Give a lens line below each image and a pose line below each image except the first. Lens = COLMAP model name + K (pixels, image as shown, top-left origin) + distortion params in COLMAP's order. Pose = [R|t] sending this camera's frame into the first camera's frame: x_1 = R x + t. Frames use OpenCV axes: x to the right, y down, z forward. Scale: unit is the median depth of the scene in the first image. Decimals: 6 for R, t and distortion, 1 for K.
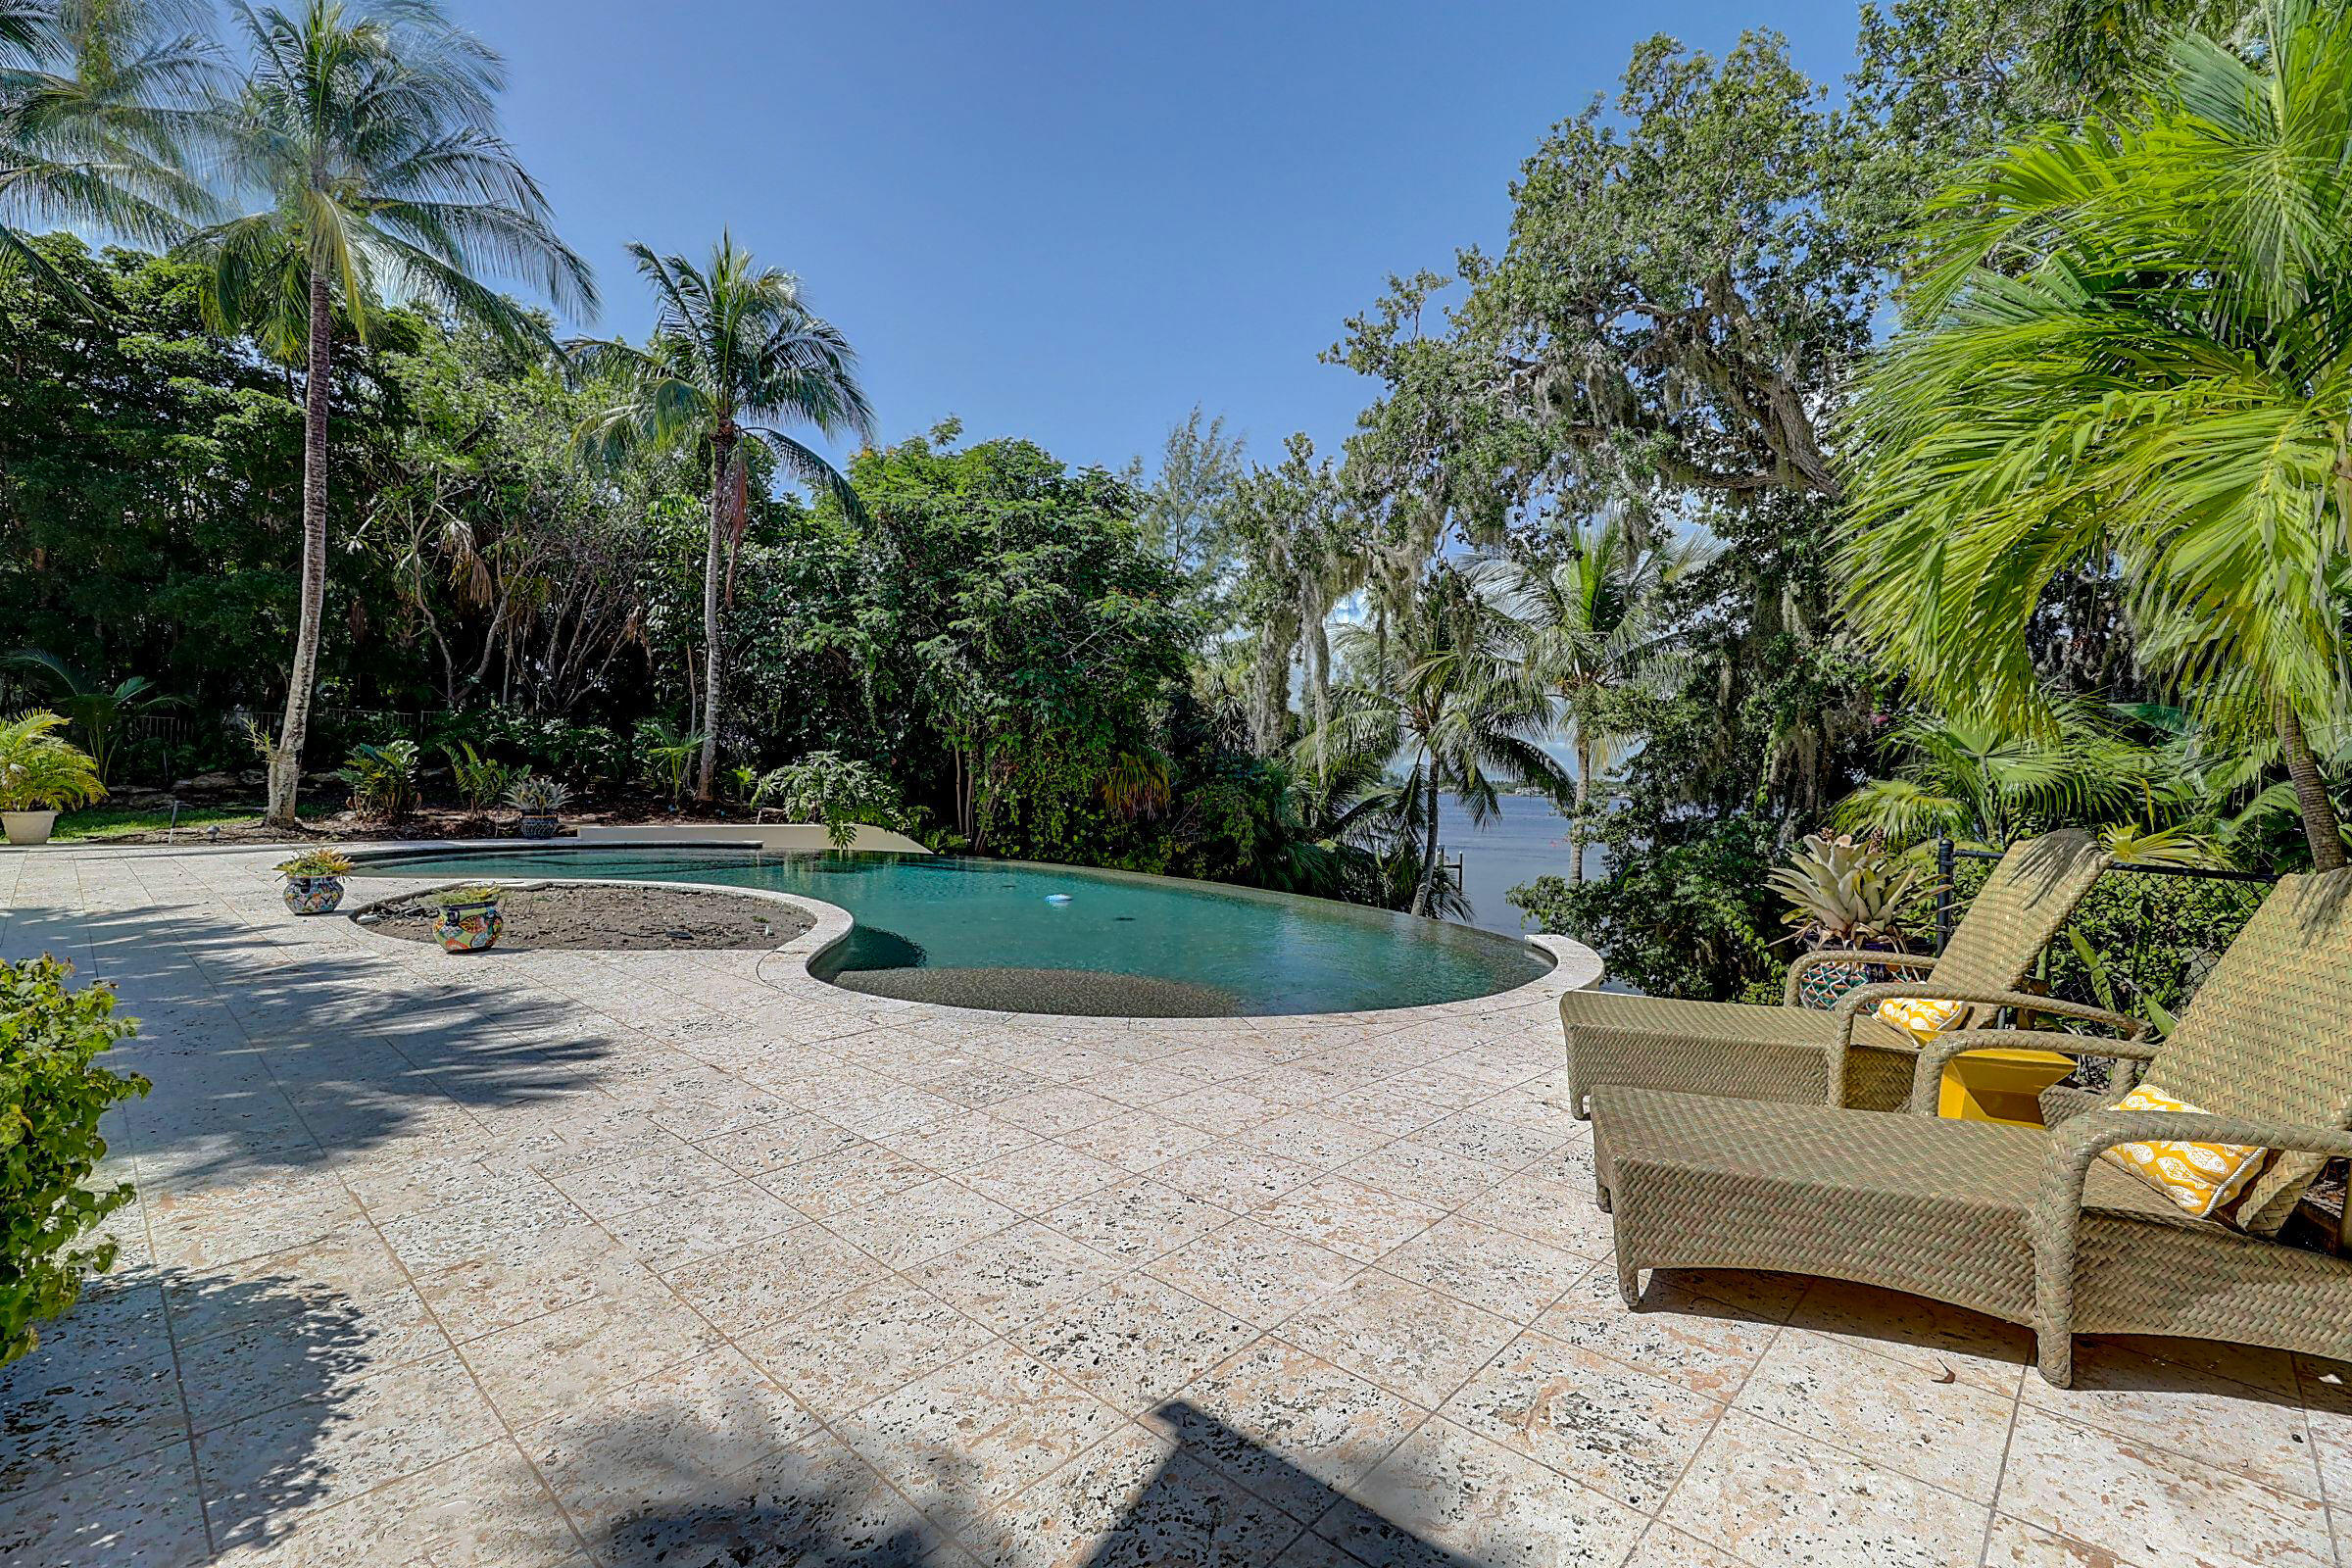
lens RADIAL K [[1047.5, 0, 1187.8], [0, 1047.5, 774.7], [0, 0, 1]] dist [0.000083, -0.000403]
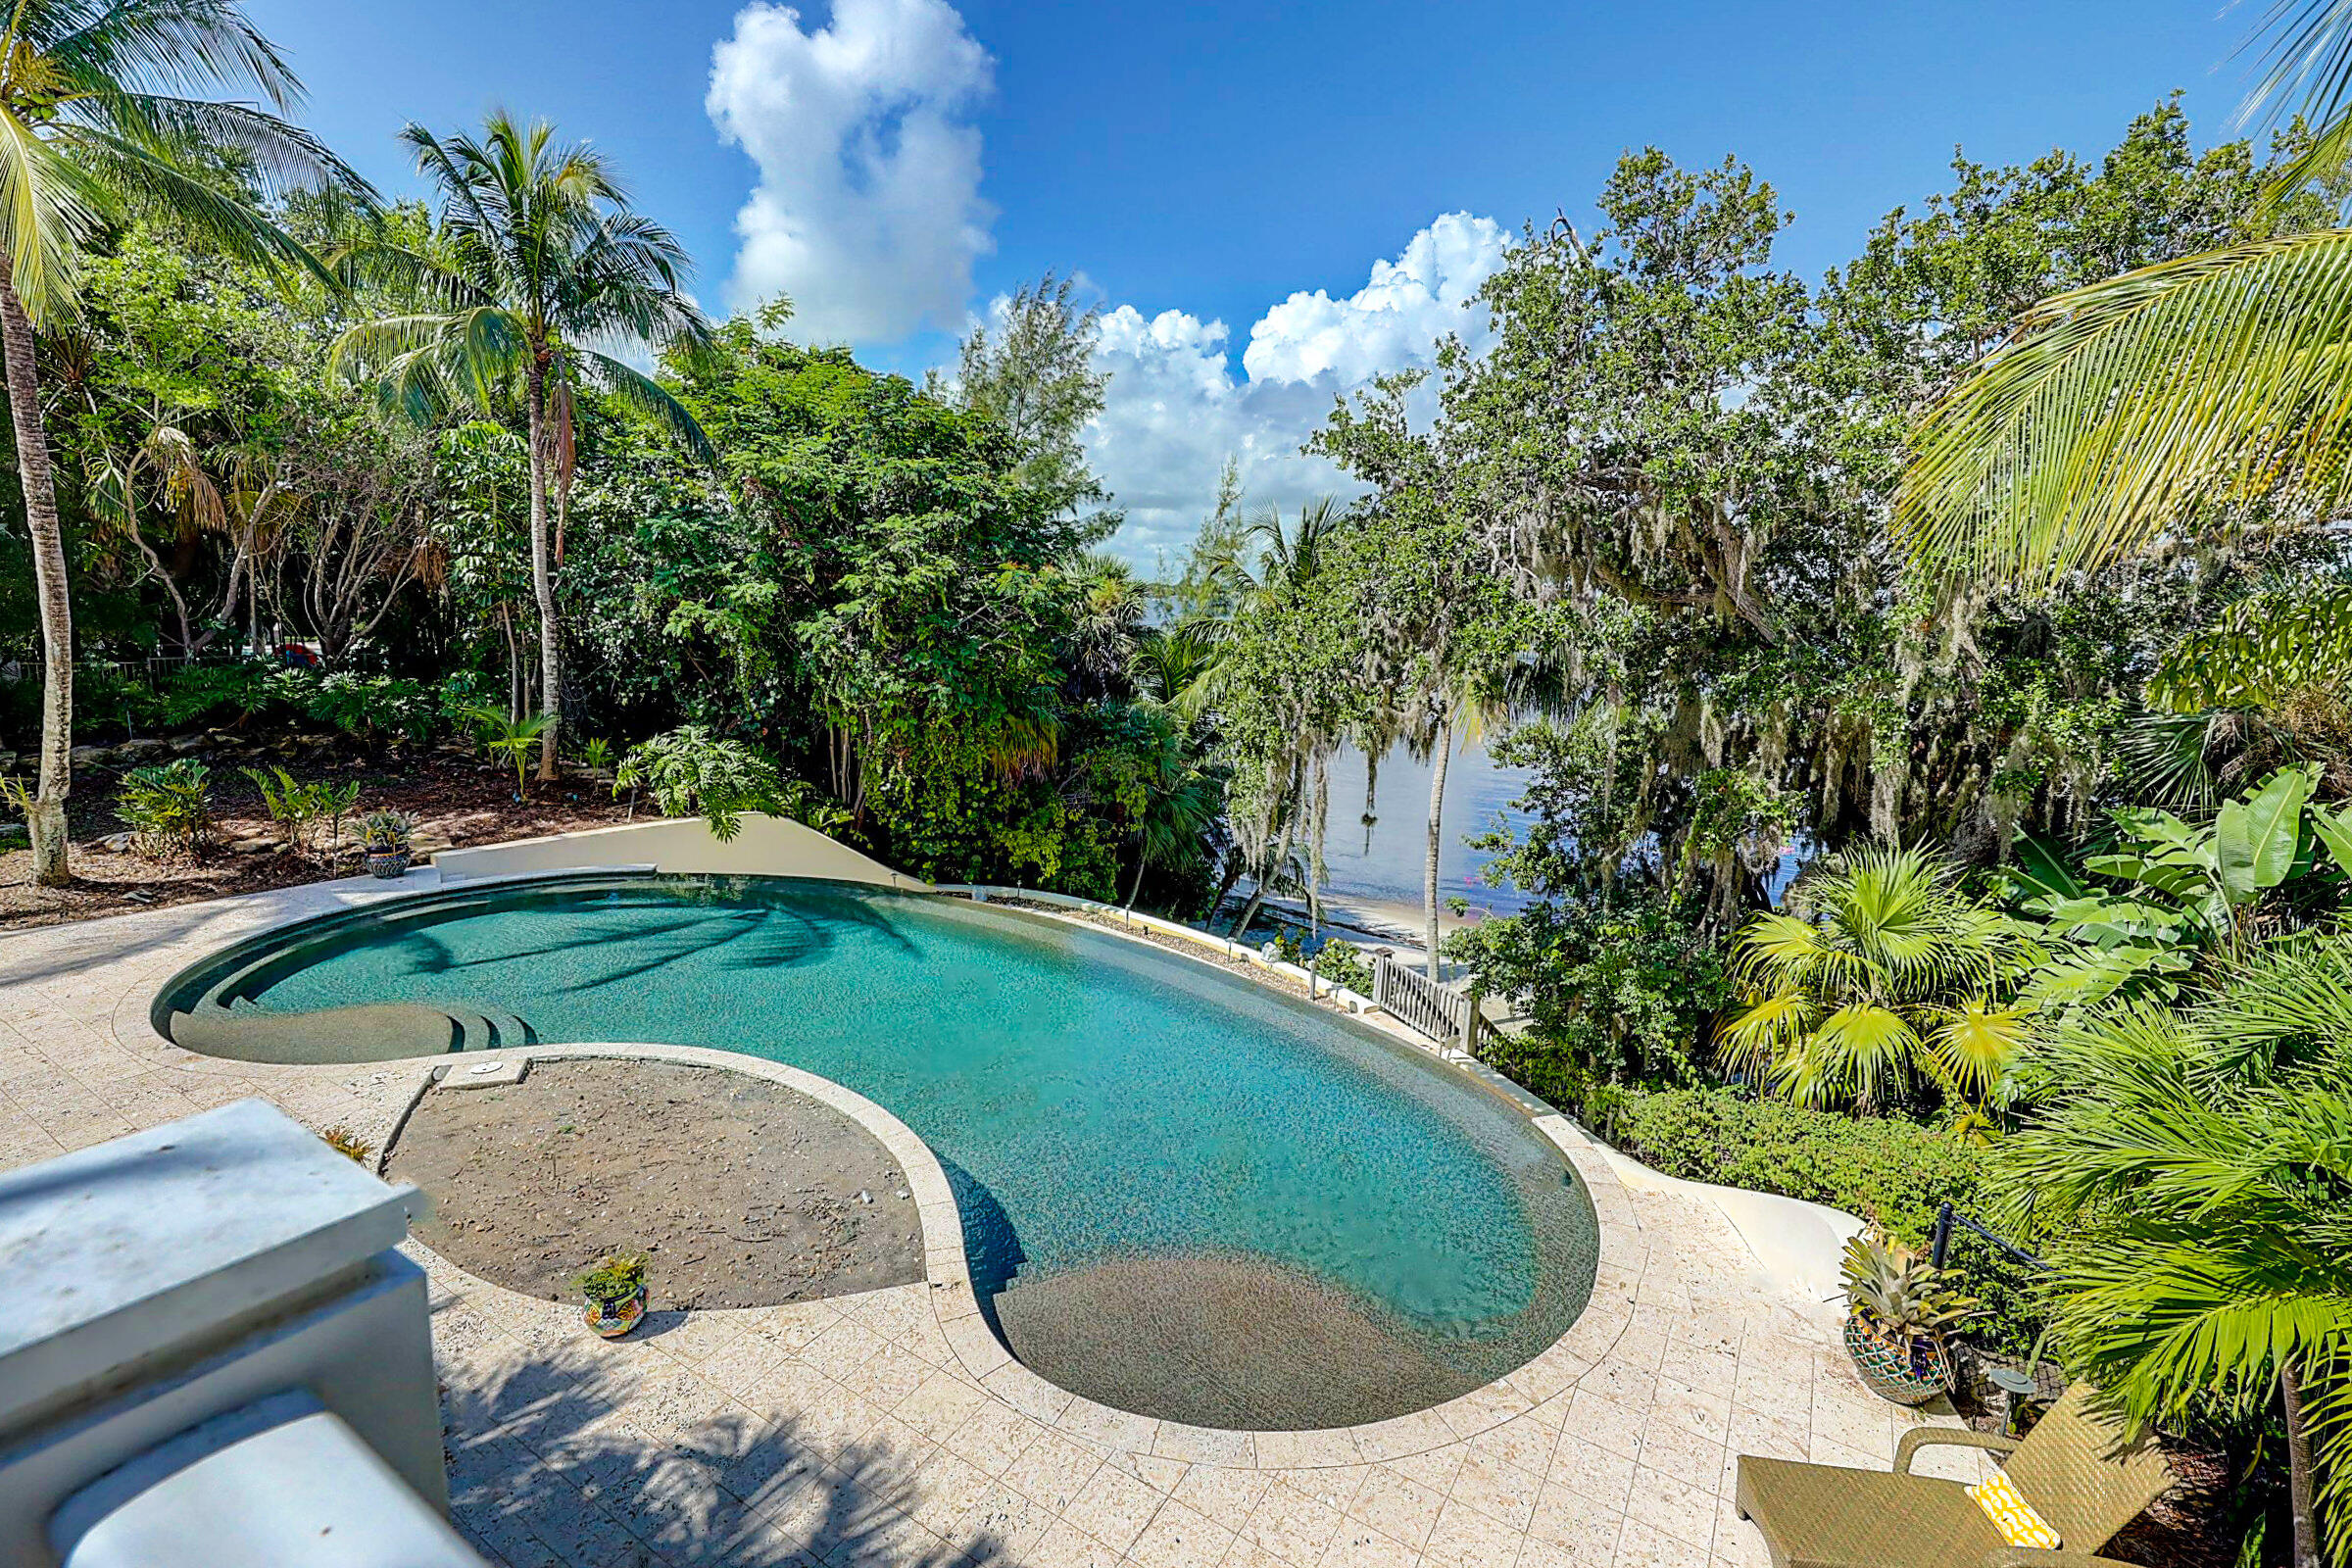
lens RADIAL K [[1047.5, 0, 1187.8], [0, 1047.5, 774.7], [0, 0, 1]] dist [0.000083, -0.000403]
pose [[0.979523, -0.019862, 0.200350, -0.108116], [-0.016878, 0.983518, 0.180021, -0.164771], [-0.200623, -0.179716, 0.963043, 0.013096]]
